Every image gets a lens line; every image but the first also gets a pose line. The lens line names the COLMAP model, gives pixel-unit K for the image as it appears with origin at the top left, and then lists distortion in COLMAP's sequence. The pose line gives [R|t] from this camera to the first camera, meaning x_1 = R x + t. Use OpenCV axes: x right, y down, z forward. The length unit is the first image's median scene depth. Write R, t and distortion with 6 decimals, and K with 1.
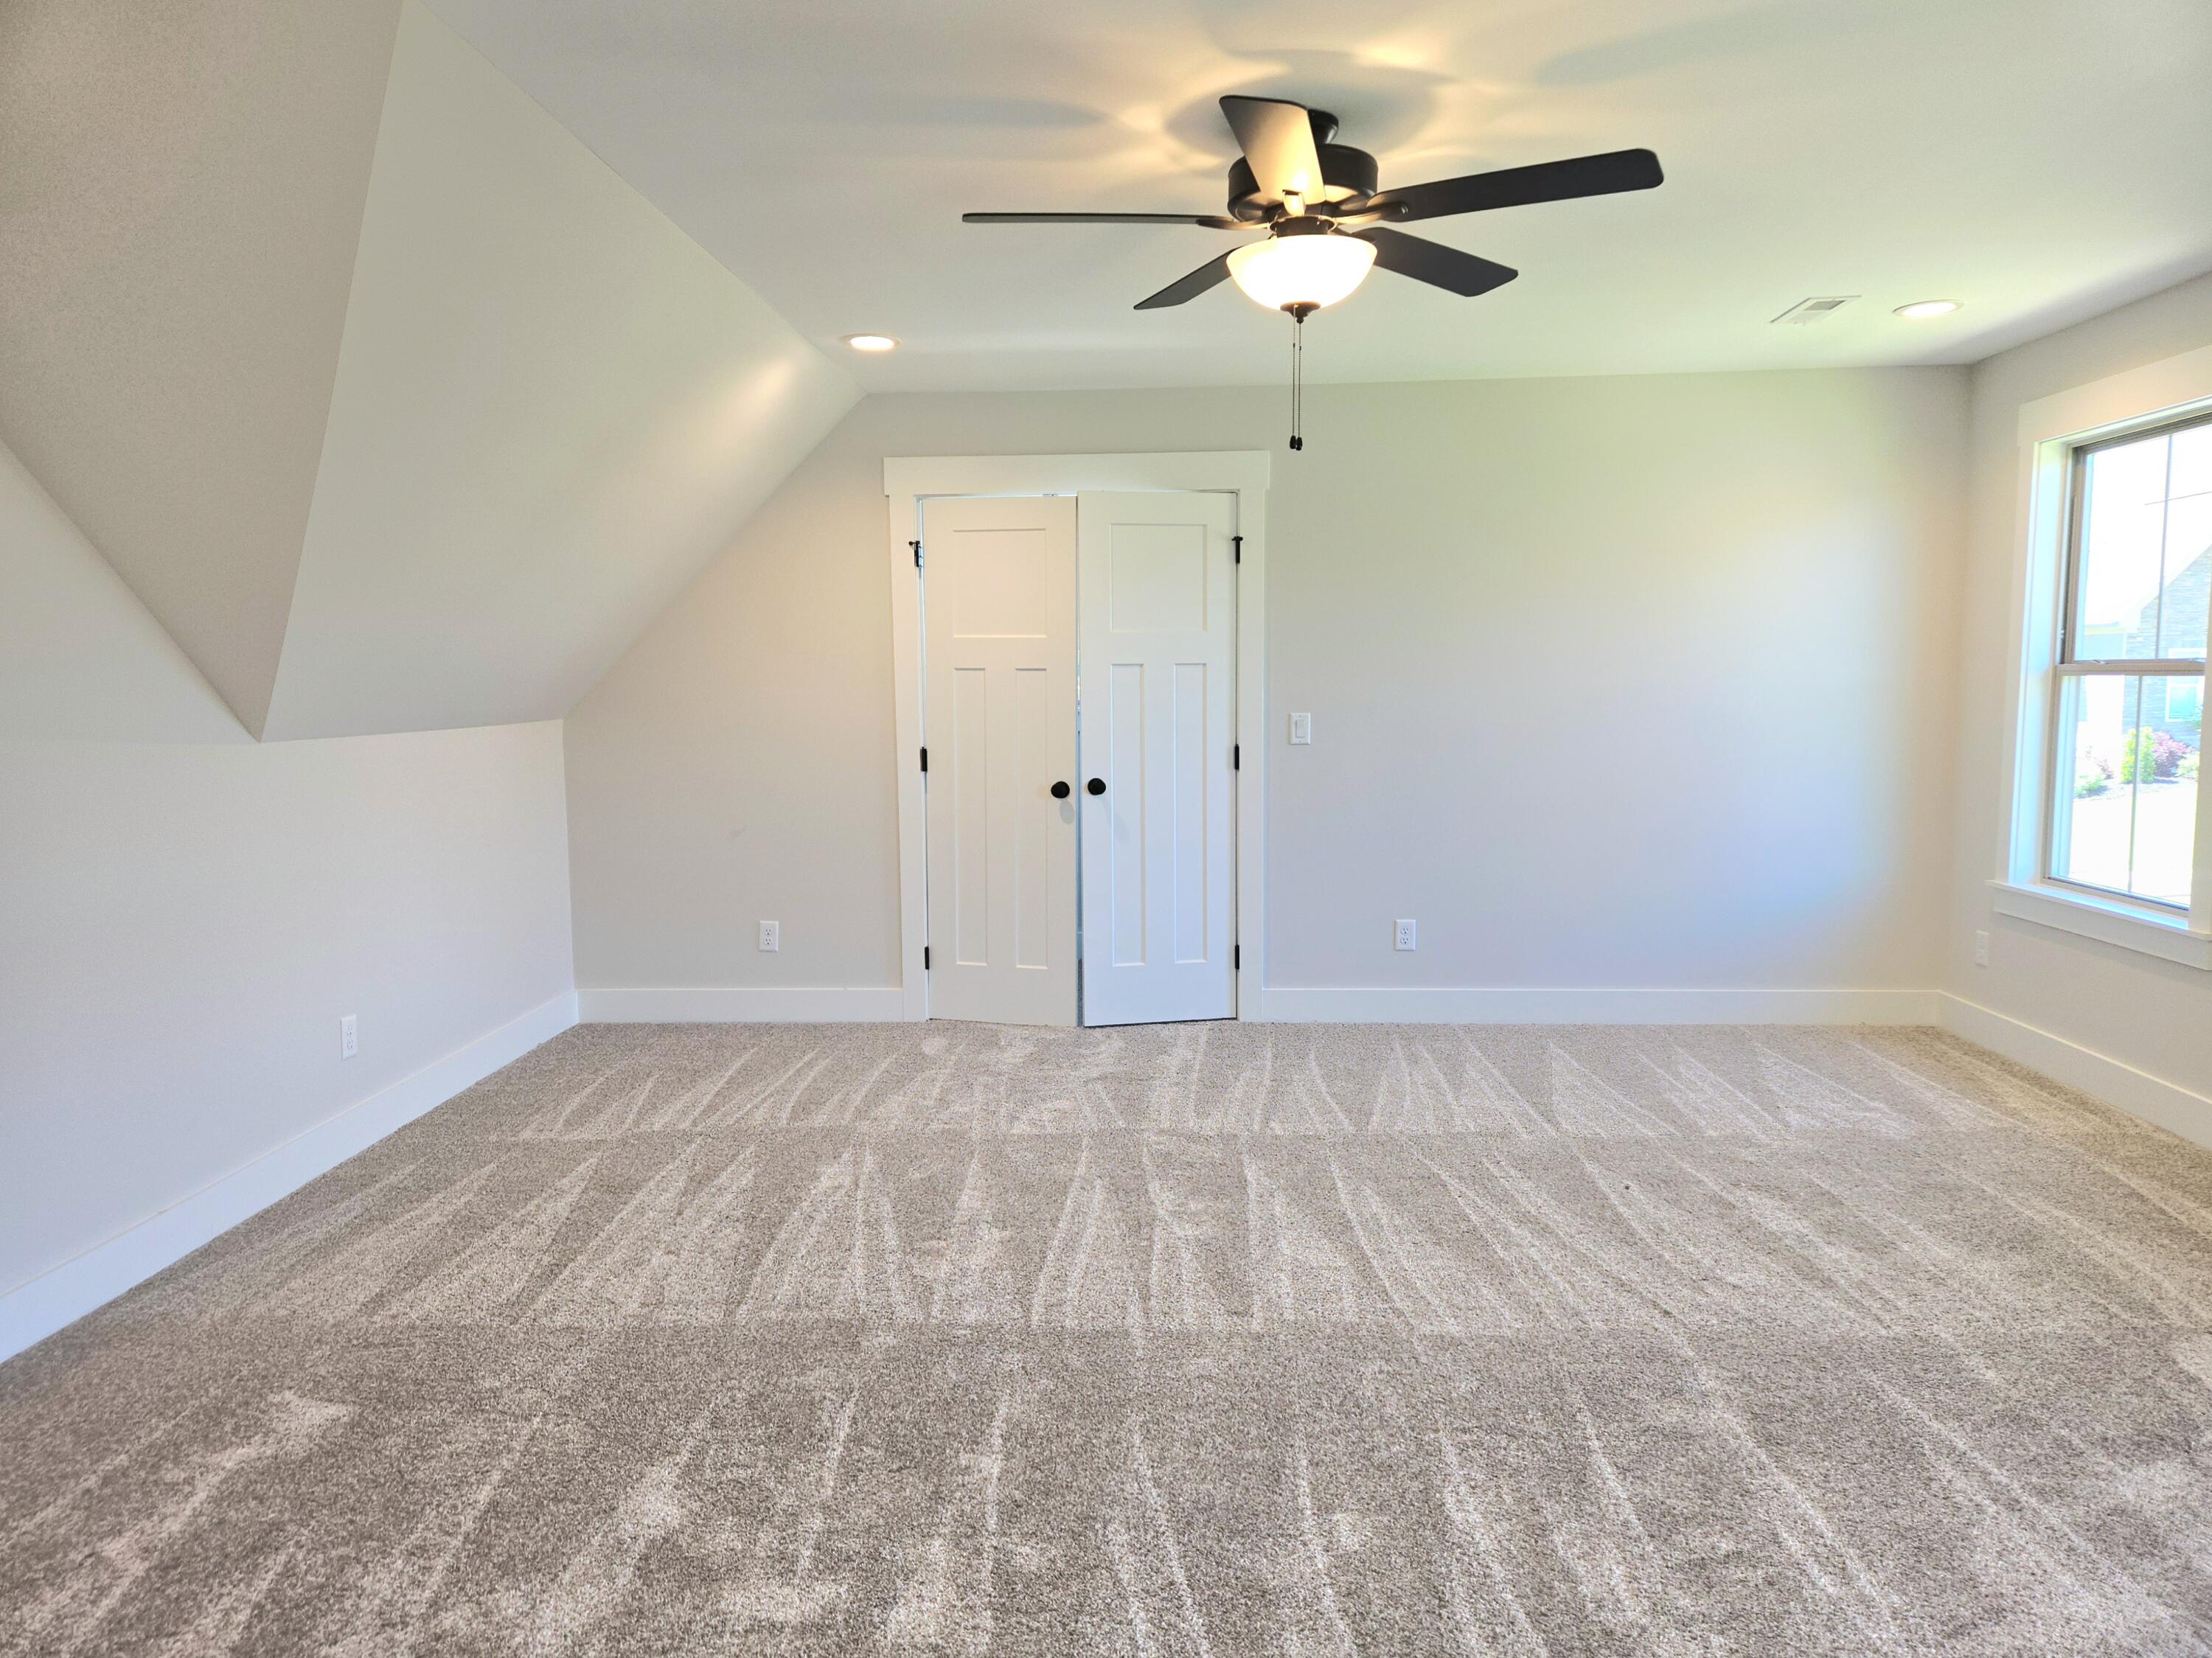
lens RADIAL K [[1464.3, 0, 1105.4], [0, 1464.3, 836.5], [0, 0, 1]] dist [0.090325, -0.088254]
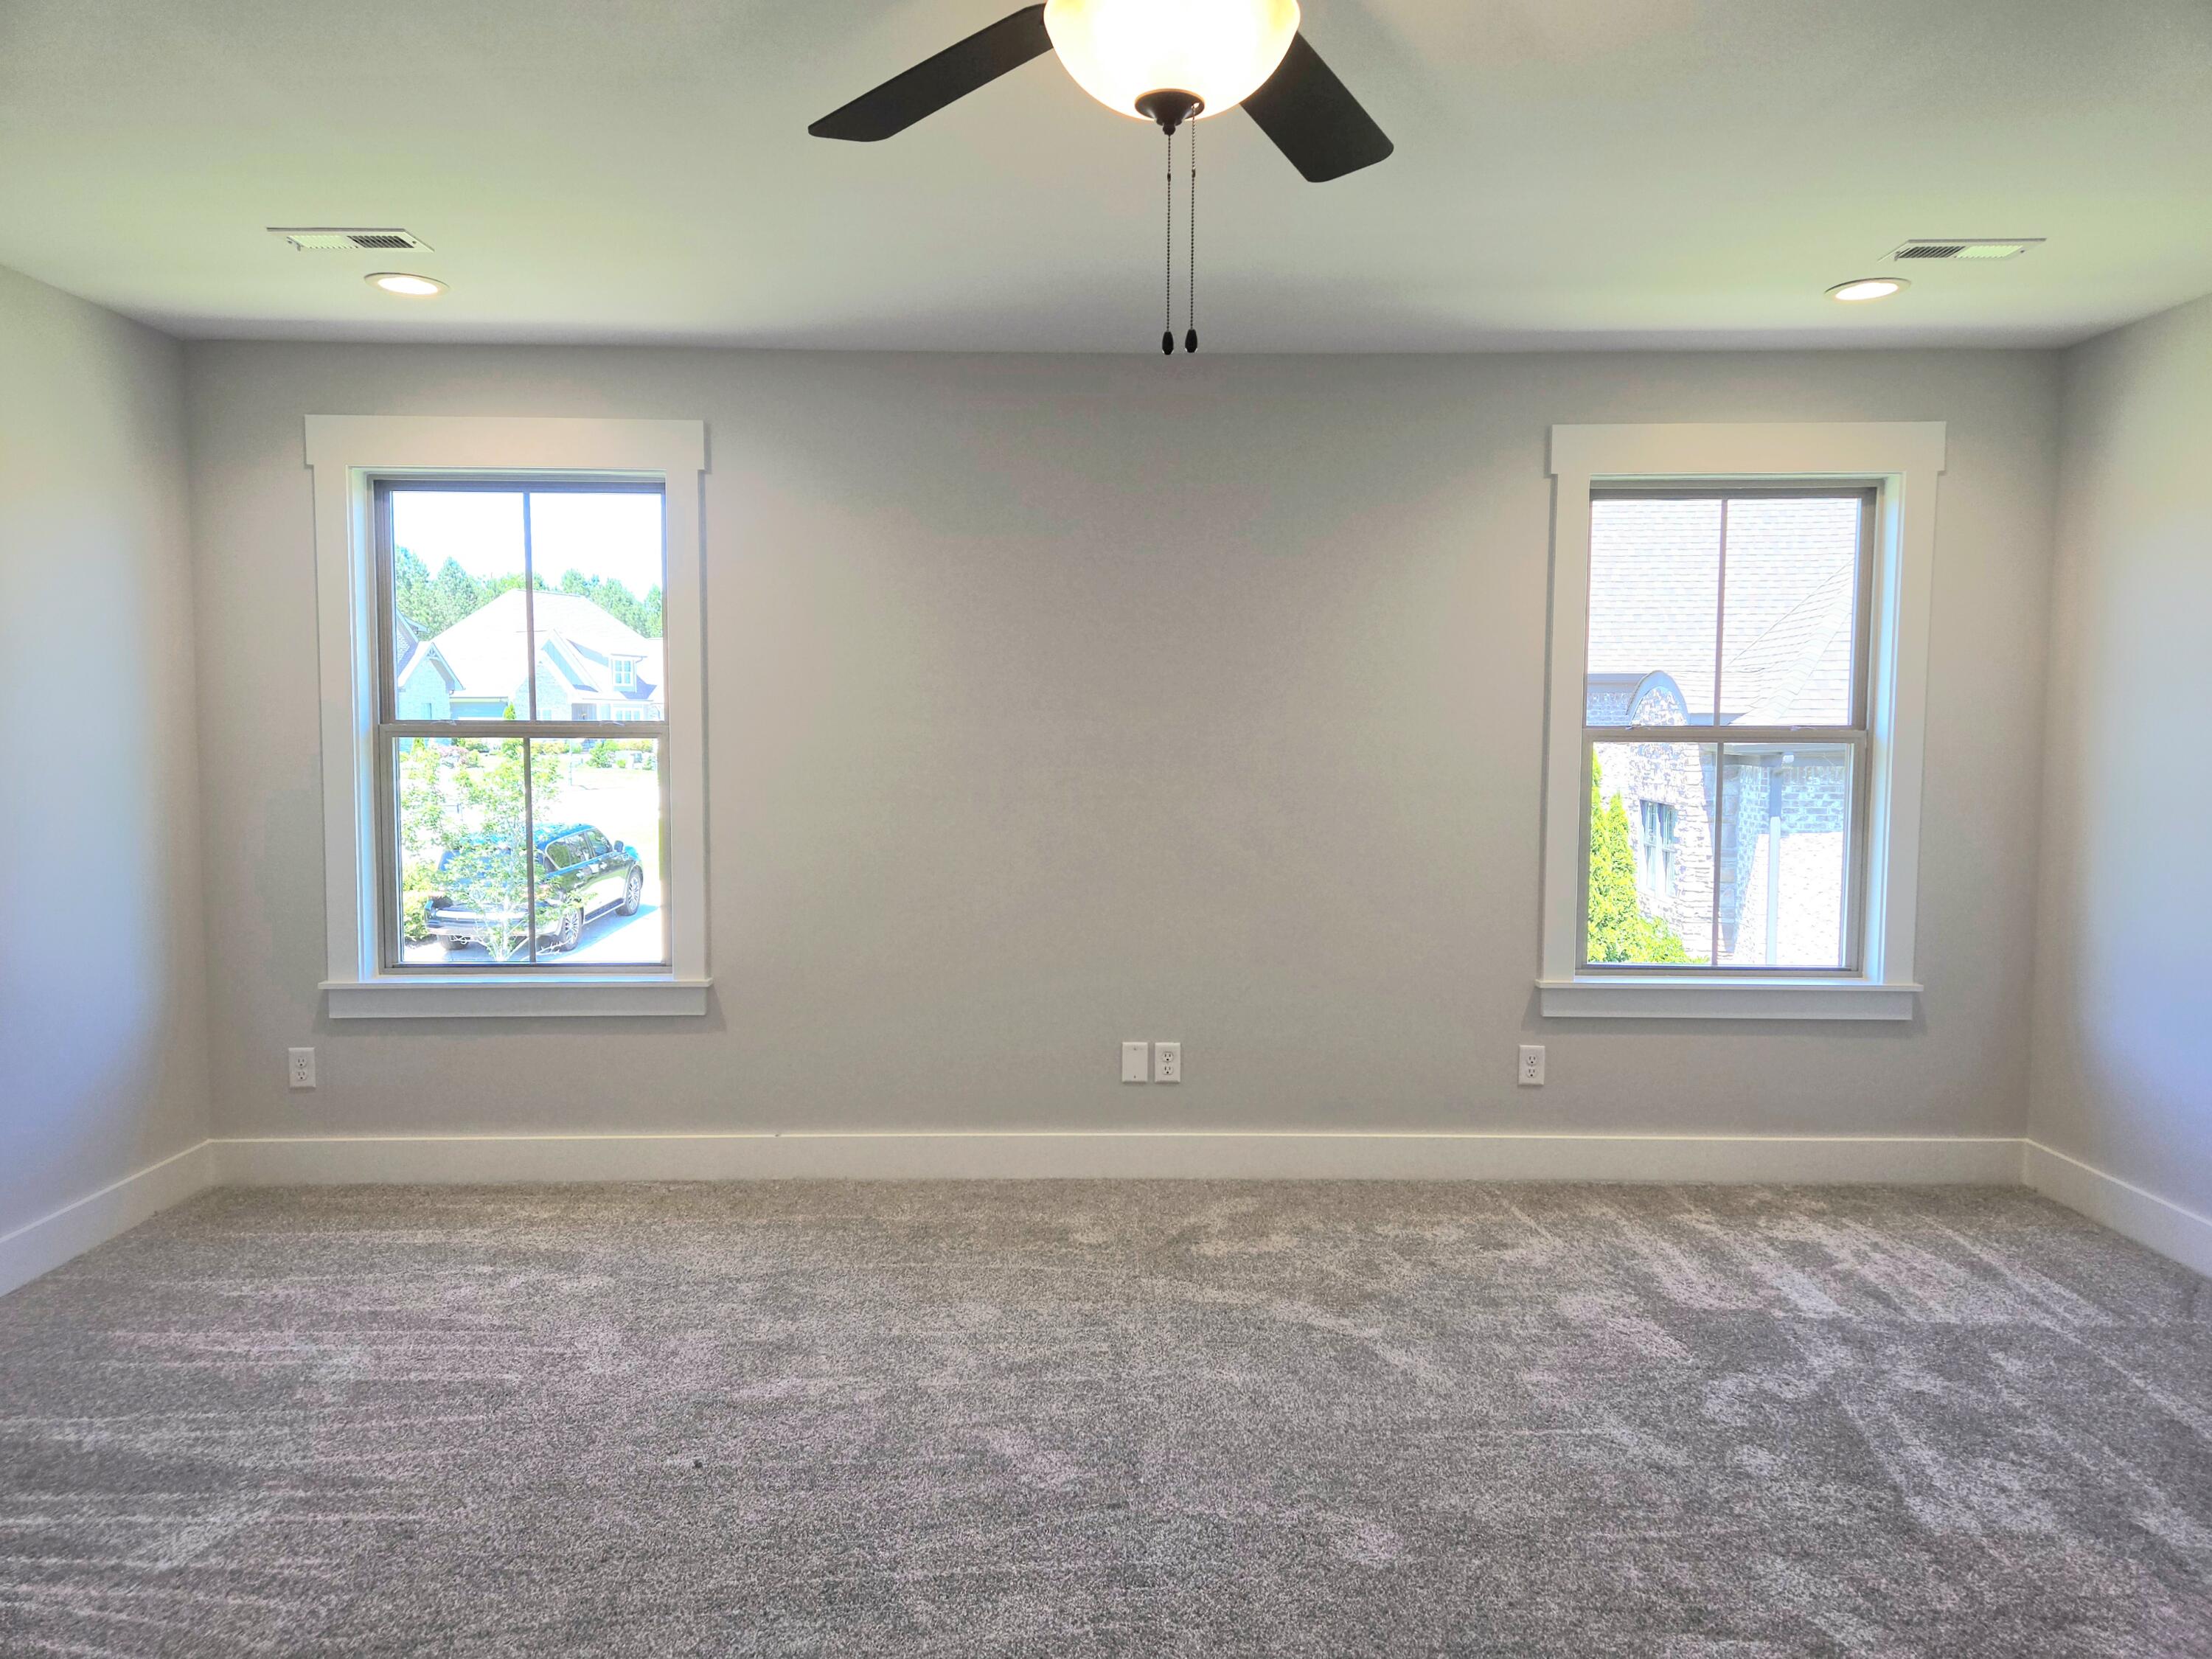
lens RADIAL K [[1464.4, 0, 1105.4], [0, 1464.4, 837.0], [0, 0, 1]] dist [0.090325, -0.088254]
pose [[-0.051086, -0.074233, 0.995932, -0.276502], [0.102915, 0.991533, 0.079184, -0.078663], [-0.993377, 0.106542, -0.043013, 0.651629]]
